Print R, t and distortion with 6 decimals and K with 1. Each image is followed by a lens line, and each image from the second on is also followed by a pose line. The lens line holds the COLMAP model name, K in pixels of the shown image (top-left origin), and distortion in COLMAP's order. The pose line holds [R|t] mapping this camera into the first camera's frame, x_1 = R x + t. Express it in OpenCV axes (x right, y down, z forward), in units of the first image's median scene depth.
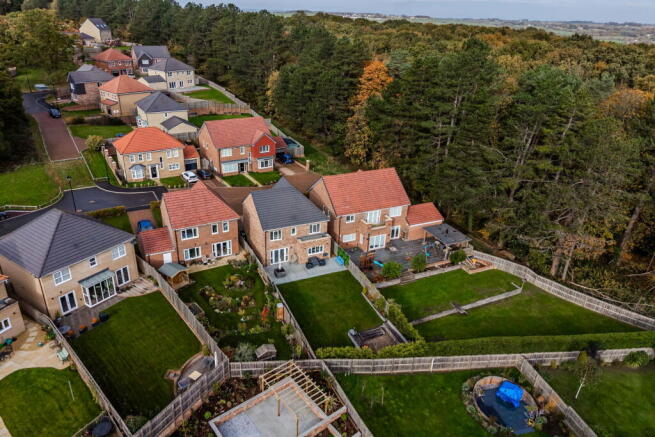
lens RADIAL K [[427.6, 0, 327.5], [0, 427.6, 218.5], [0, 0, 1]] dist [0.004629, -0.013717]
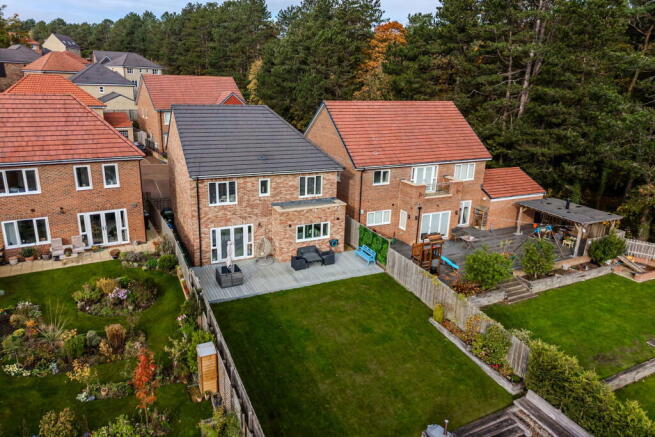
lens RADIAL K [[427.6, 0, 327.5], [0, 427.6, 218.5], [0, 0, 1]] dist [0.004629, -0.013717]
pose [[0.999859, -0.008394, 0.014512, -0.018691], [0.010243, 0.991143, -0.132406, 0.121767], [-0.013272, 0.132536, 0.991089, 0.544099]]
